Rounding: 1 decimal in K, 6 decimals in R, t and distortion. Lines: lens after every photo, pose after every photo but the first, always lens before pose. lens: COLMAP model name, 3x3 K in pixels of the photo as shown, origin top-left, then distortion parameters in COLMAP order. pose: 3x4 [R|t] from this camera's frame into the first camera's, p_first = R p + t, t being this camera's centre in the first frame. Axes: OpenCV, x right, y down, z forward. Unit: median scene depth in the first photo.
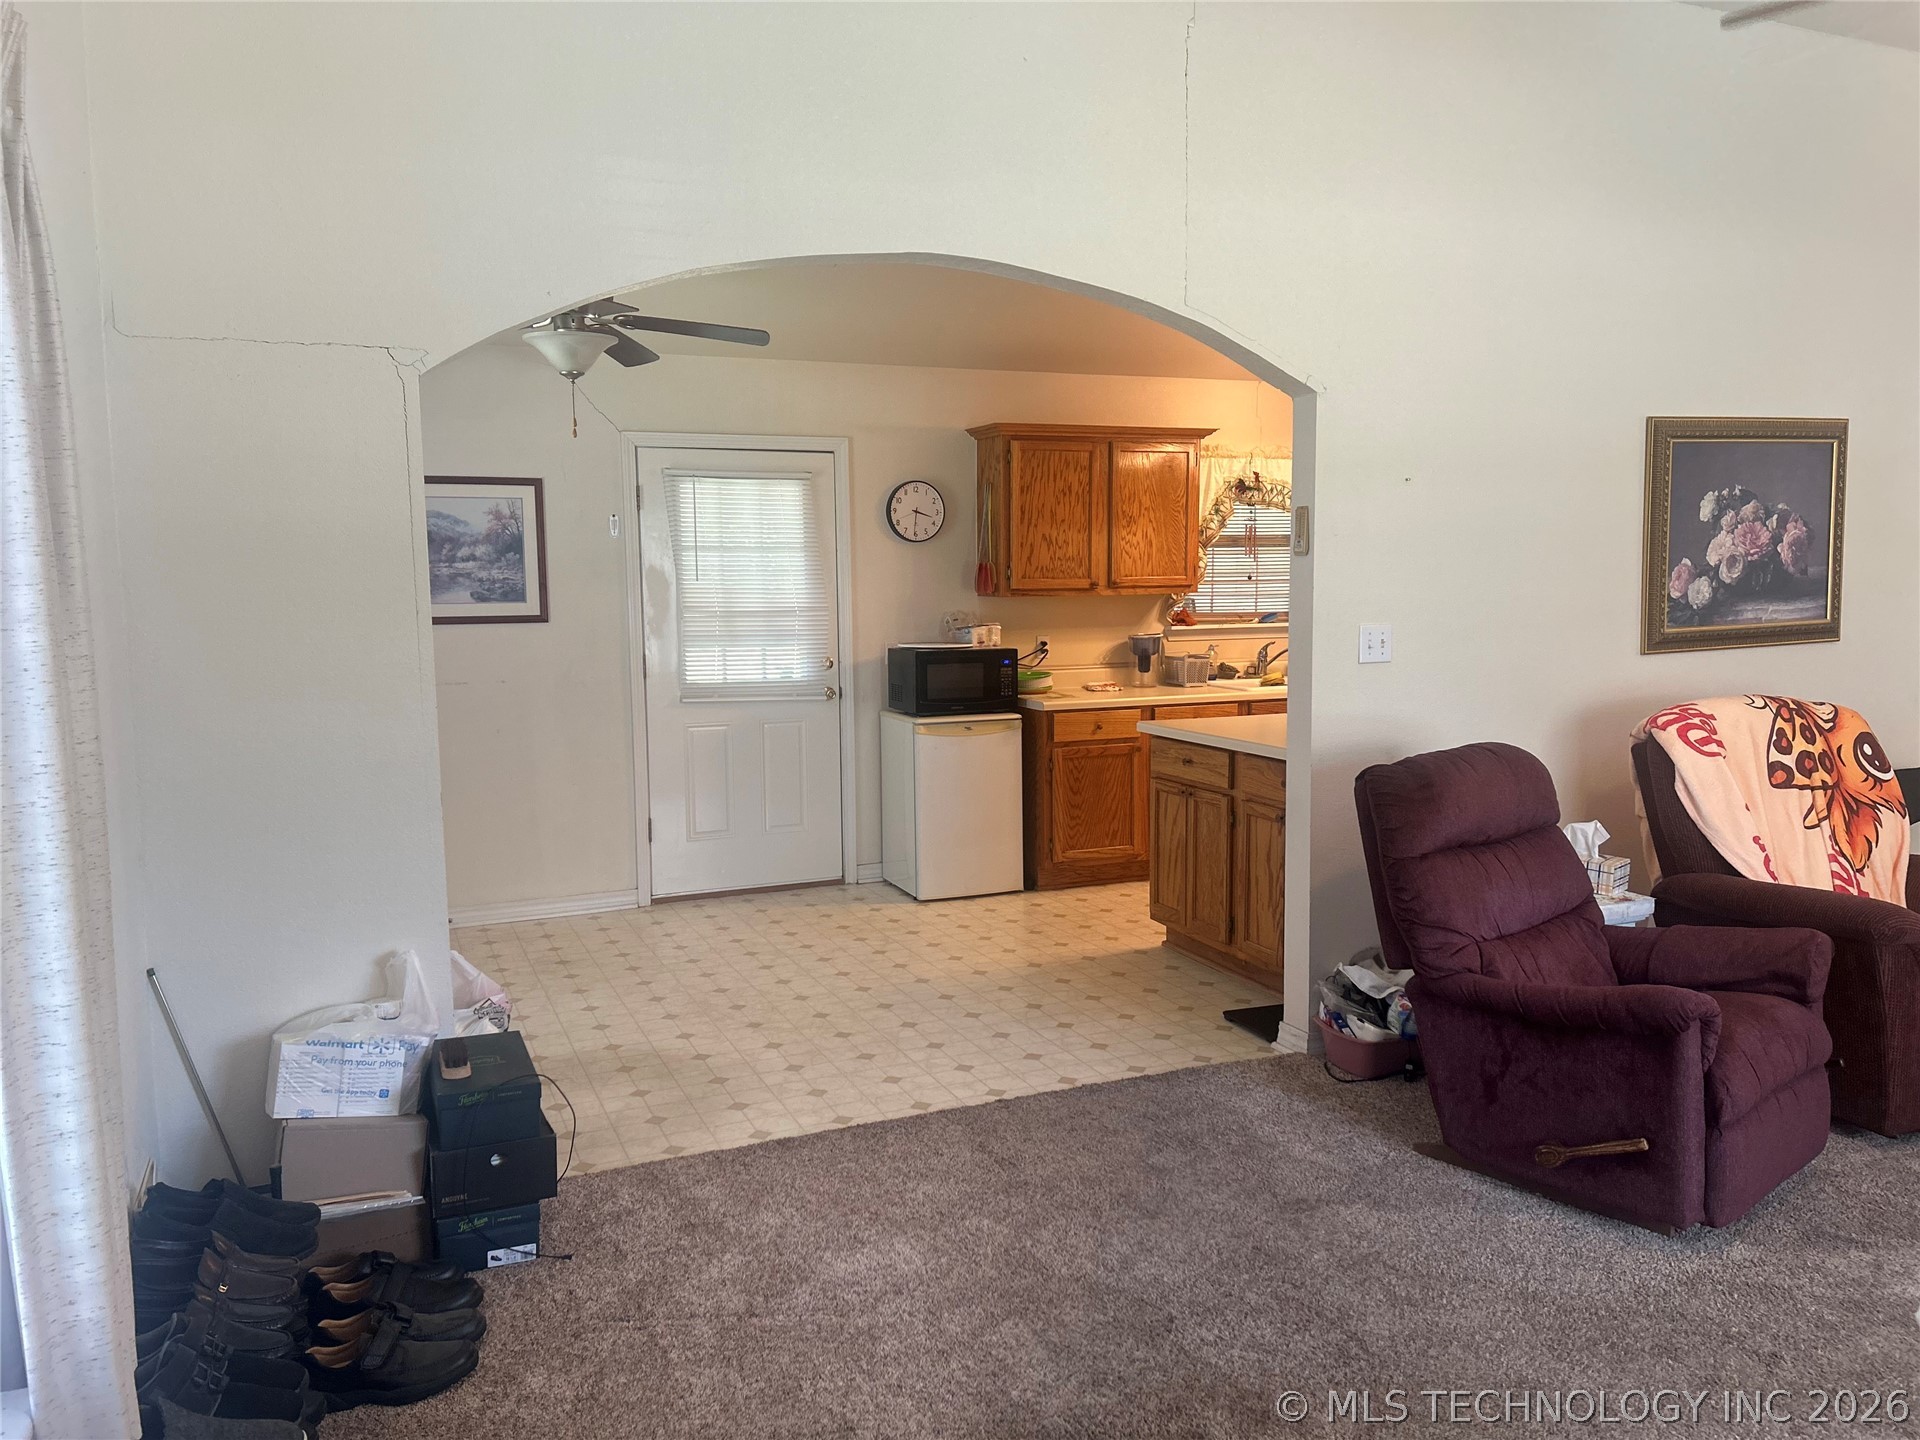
lens RADIAL K [[1414.6, 0, 960.0], [0, 1414.6, 720.0], [0, 0, 1]] dist [0.008186, 0.000784]
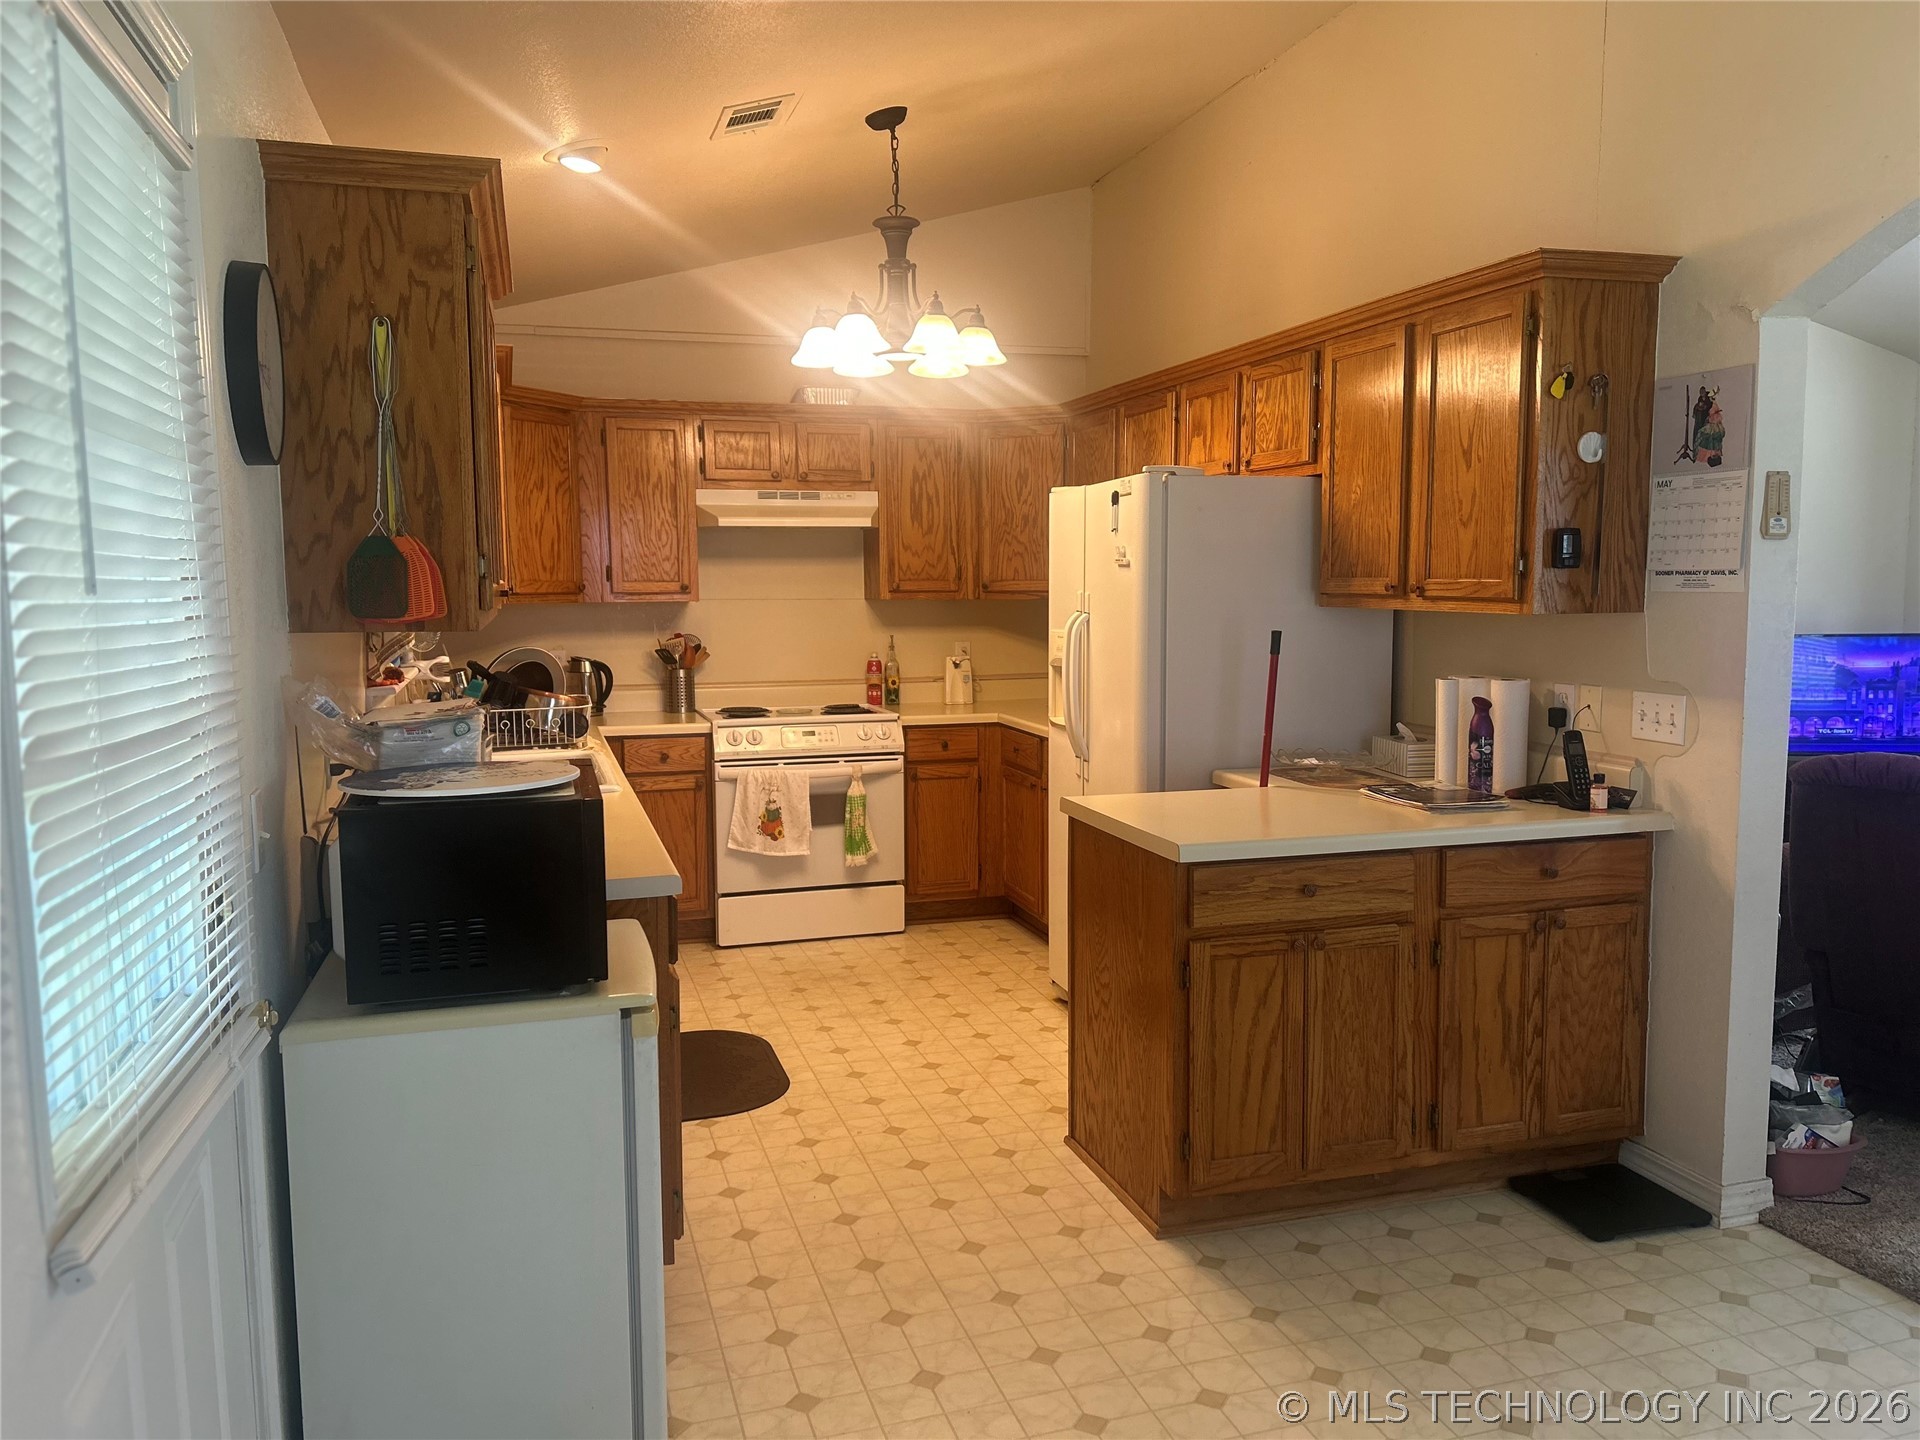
lens RADIAL K [[1452.8, 0, 963.3], [0, 1452.8, 711.0], [0, 0, 1]] dist [0.080619, -0.079779]
pose [[0.094836, -0.088698, 0.991534, -0.552123], [0.106618, 0.991199, 0.078471, -0.131845], [-0.989767, 0.098274, 0.103458, 1.319578]]
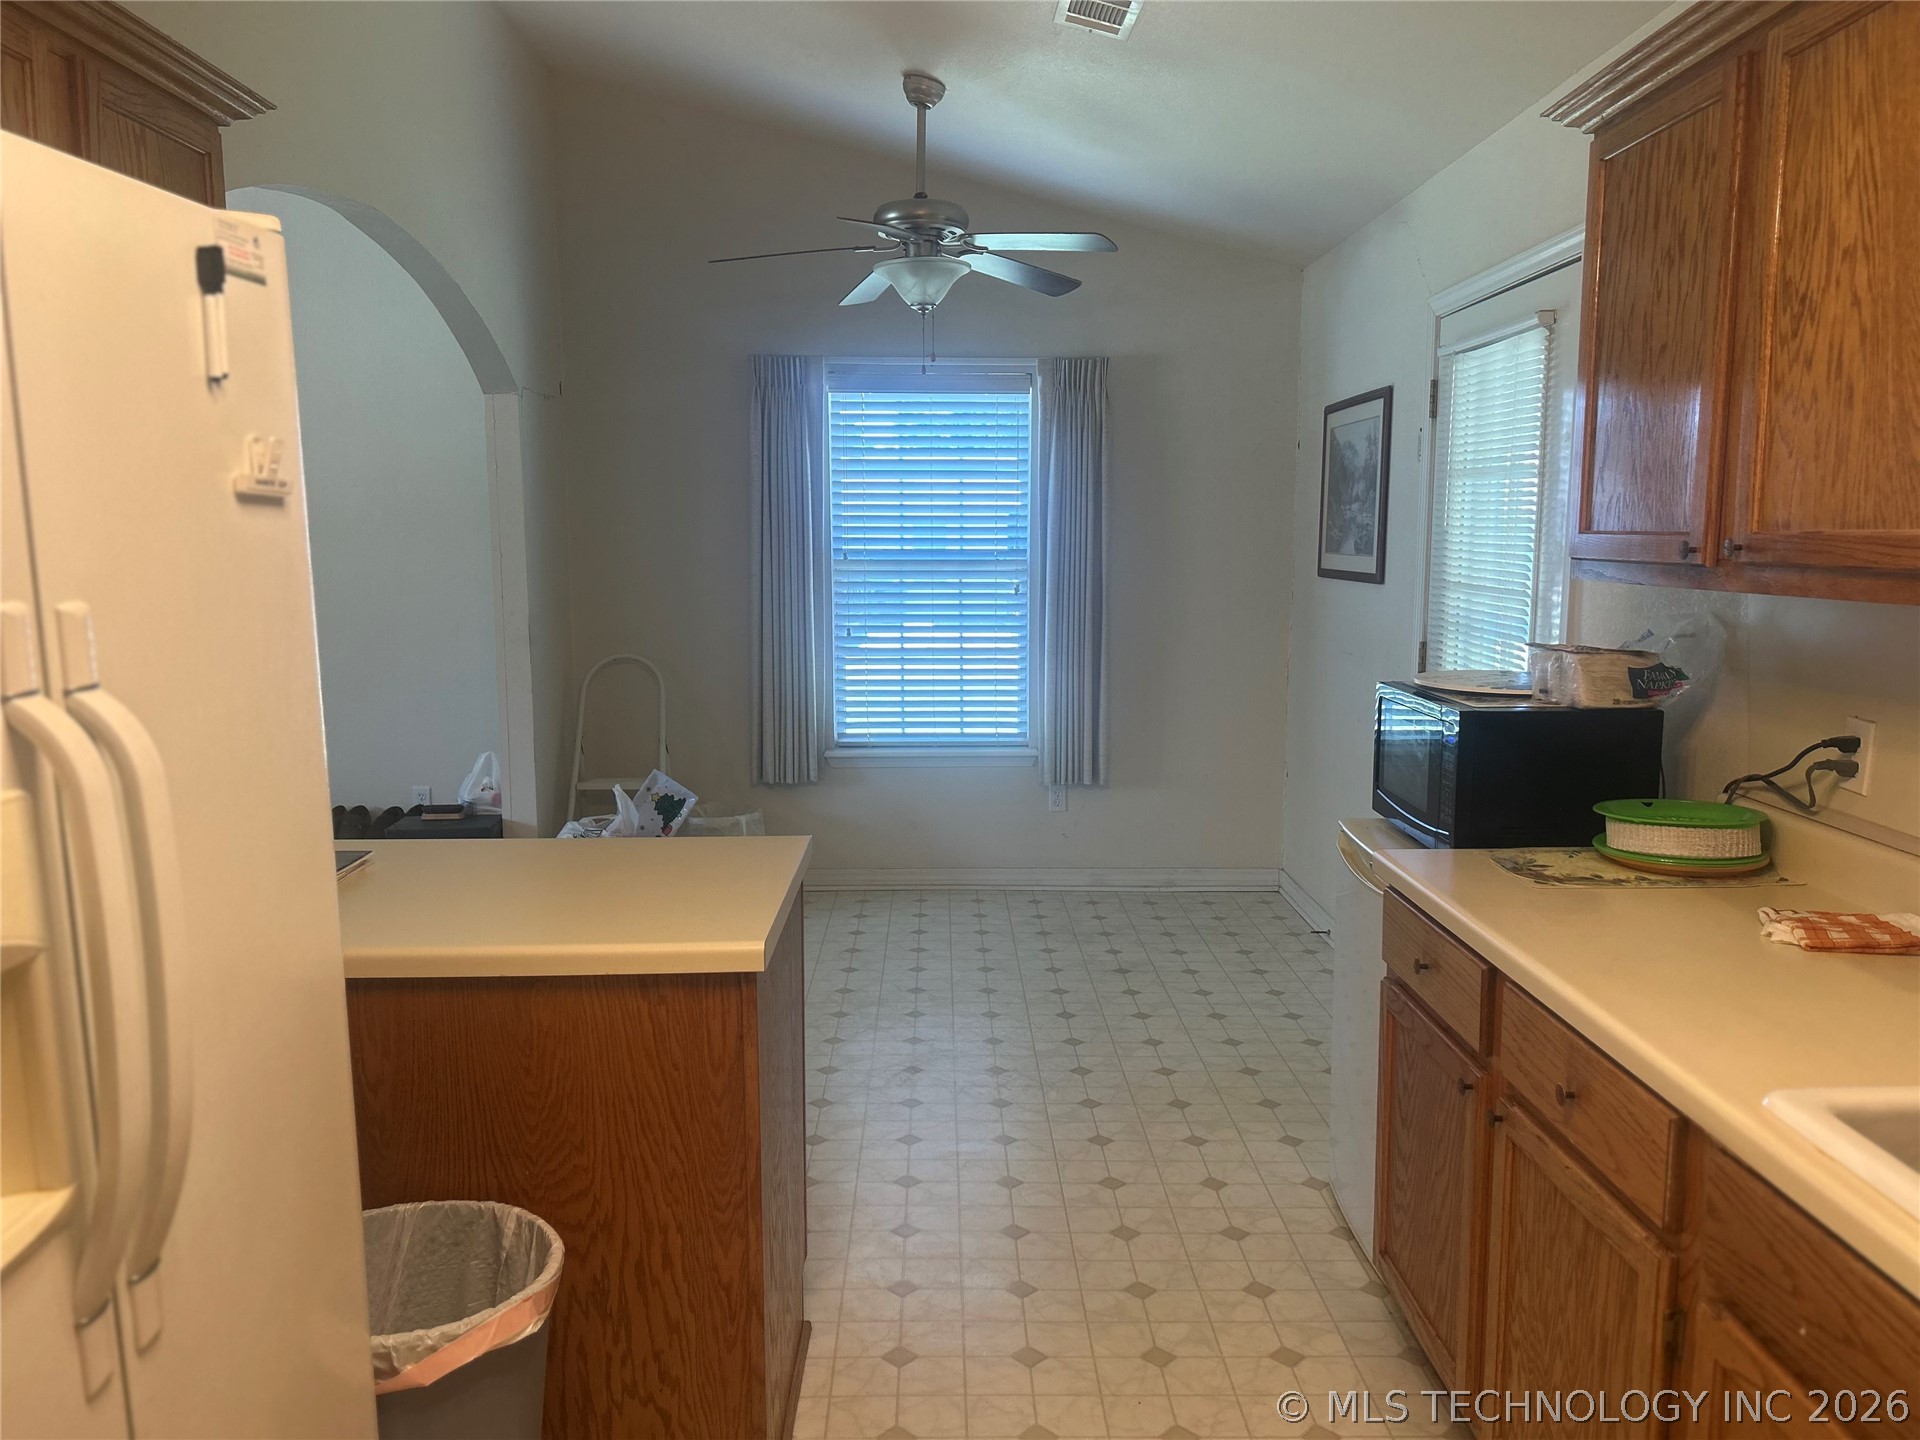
lens RADIAL K [[1414.6, 0, 960.0], [0, 1414.6, 720.0], [0, 0, 1]] dist [0.008186, 0.000784]
pose [[-0.371099, 0.133025, -0.919016, 0.696597], [-0.089081, 0.980022, 0.177826, -0.162809], [0.924311, 0.147858, -0.351835, 1.563556]]
